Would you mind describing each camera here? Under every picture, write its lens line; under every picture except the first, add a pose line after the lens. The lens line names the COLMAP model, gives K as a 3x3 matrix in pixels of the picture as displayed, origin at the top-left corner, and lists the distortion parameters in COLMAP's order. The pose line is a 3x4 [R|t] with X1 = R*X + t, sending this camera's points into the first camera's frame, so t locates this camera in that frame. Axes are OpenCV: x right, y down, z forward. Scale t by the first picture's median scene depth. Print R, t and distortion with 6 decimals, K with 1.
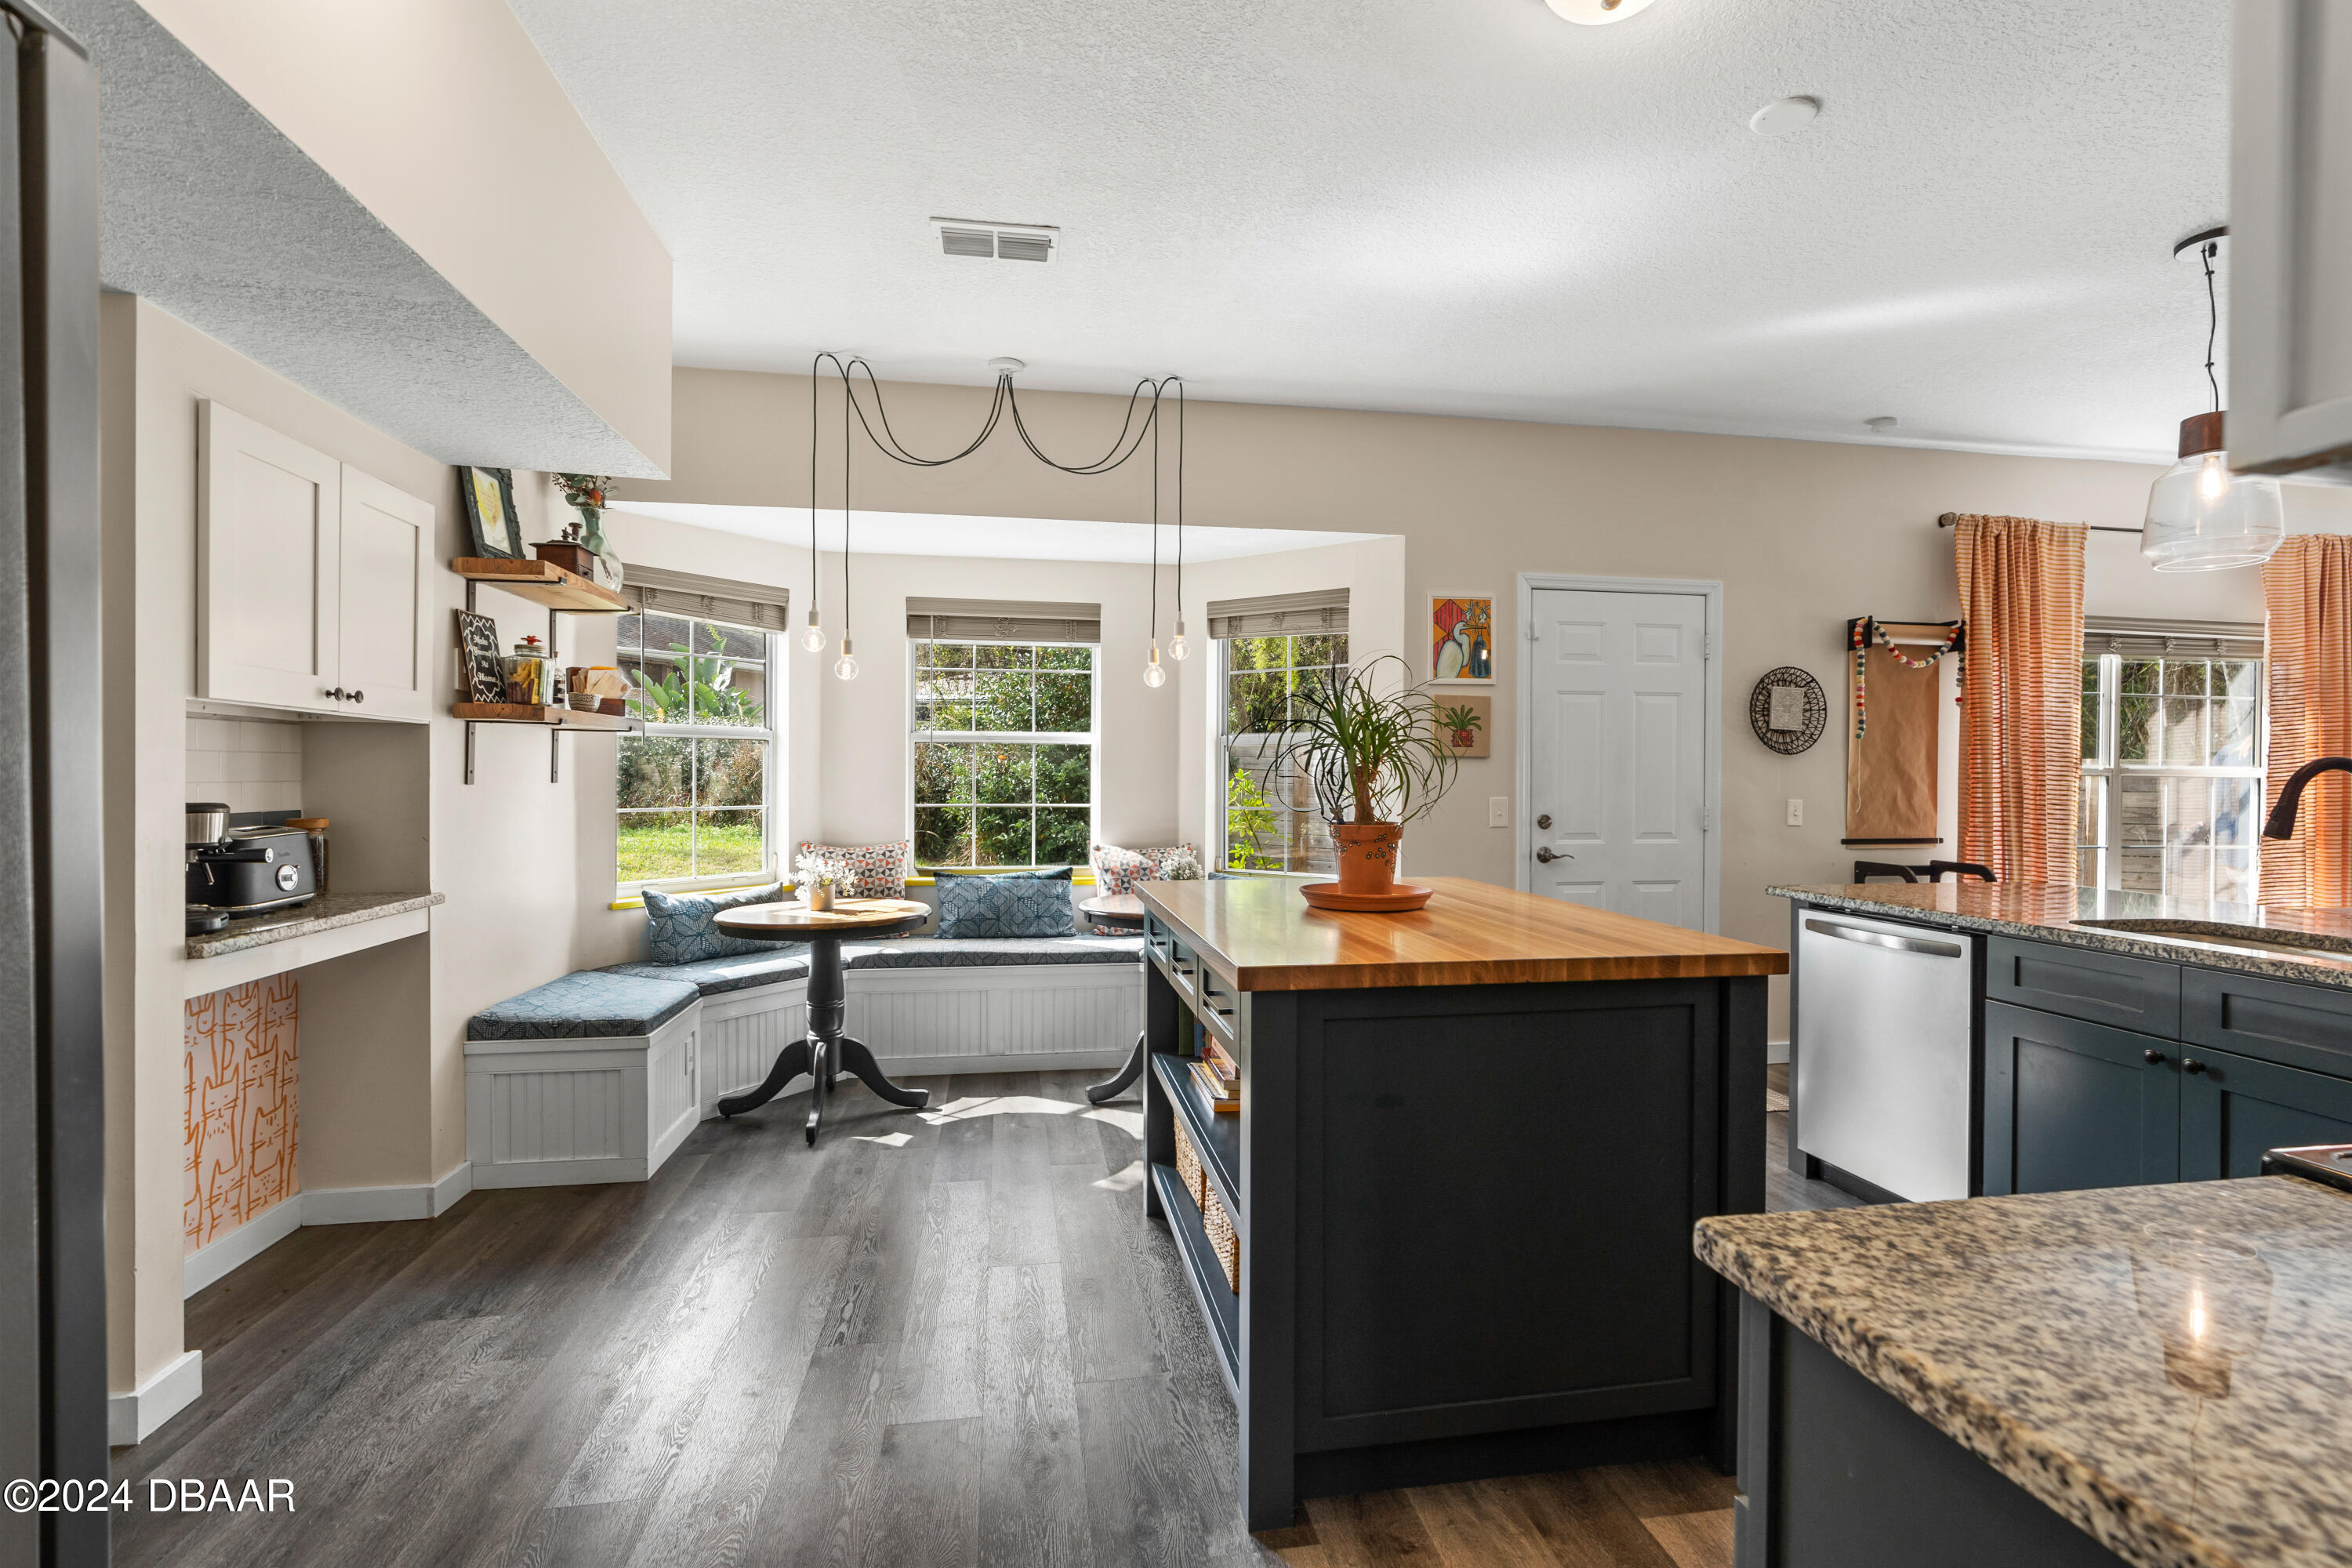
lens RADIAL K [[1068.7, 0, 1189.4], [0, 1068.7, 784.5], [0, 0, 1]] dist [0.001032, 0.000345]
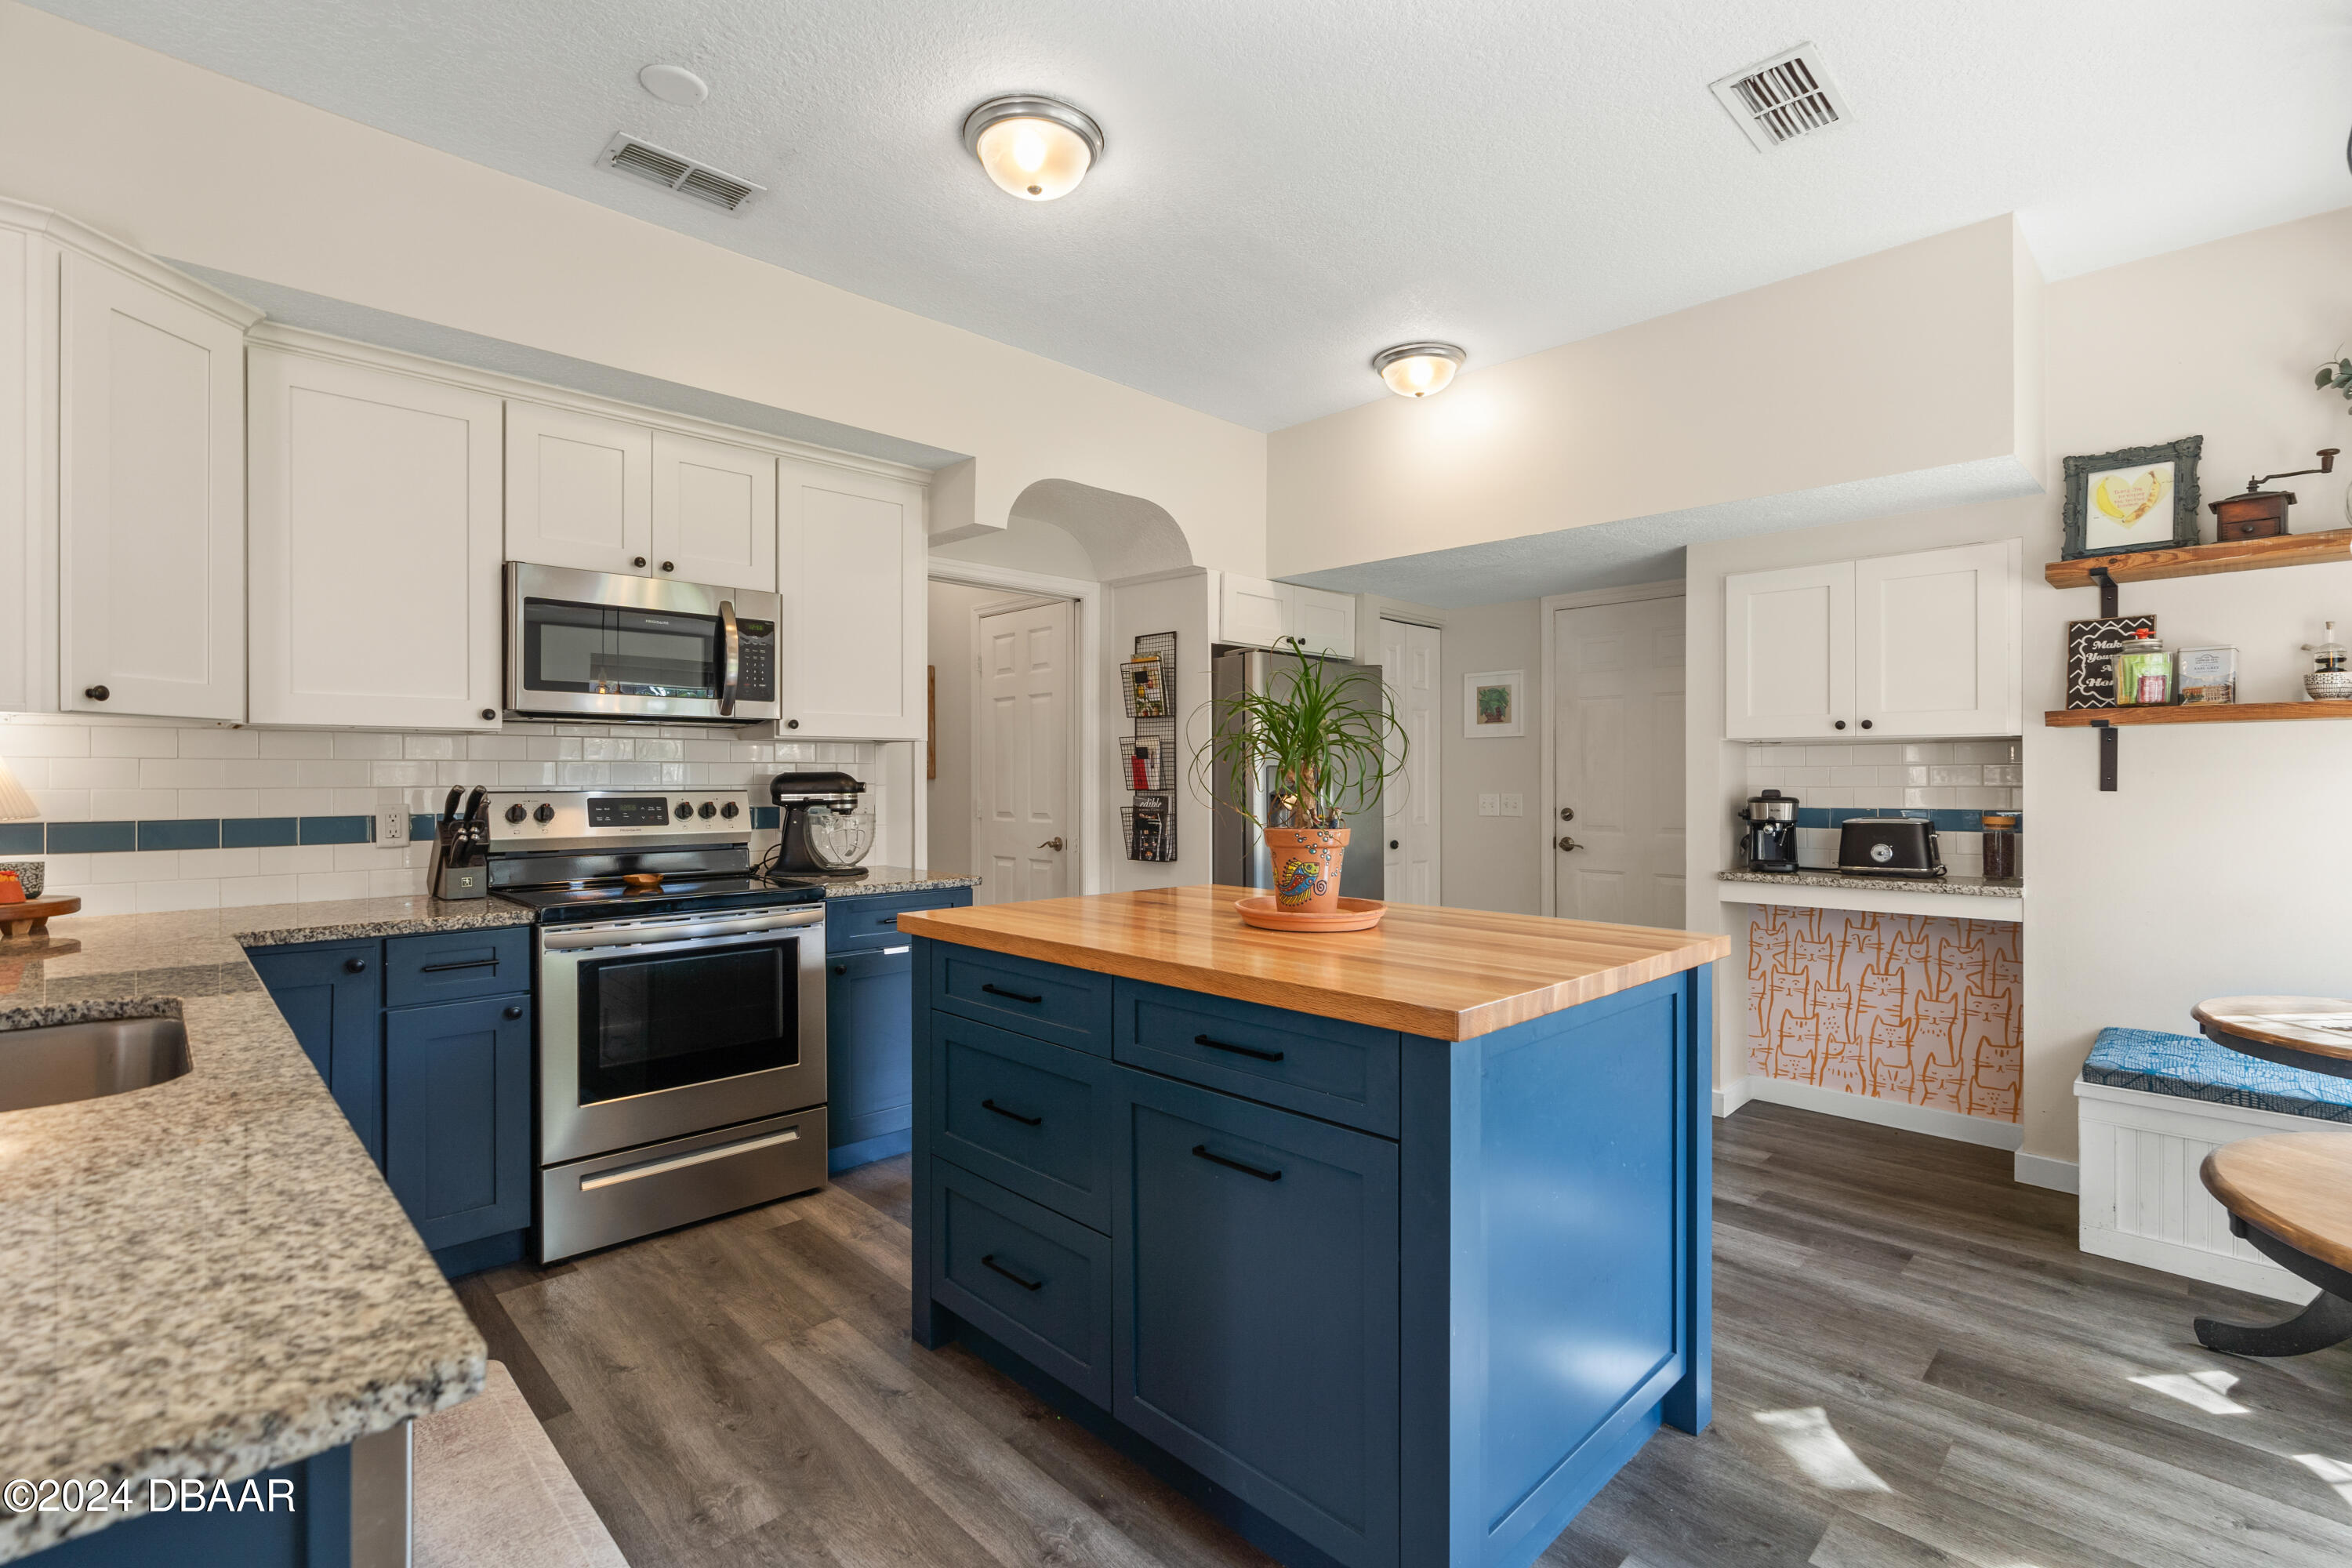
lens RADIAL K [[1060.4, 0, 1176.3], [0, 1060.4, 768.3], [0, 0, 1]] dist [-0.003621, 0.000880]
pose [[-0.822163, -0.014673, -0.569063, 0.639639], [-0.013980, 0.999887, -0.005584, -0.004032], [0.569081, 0.003364, -0.822275, 1.404348]]
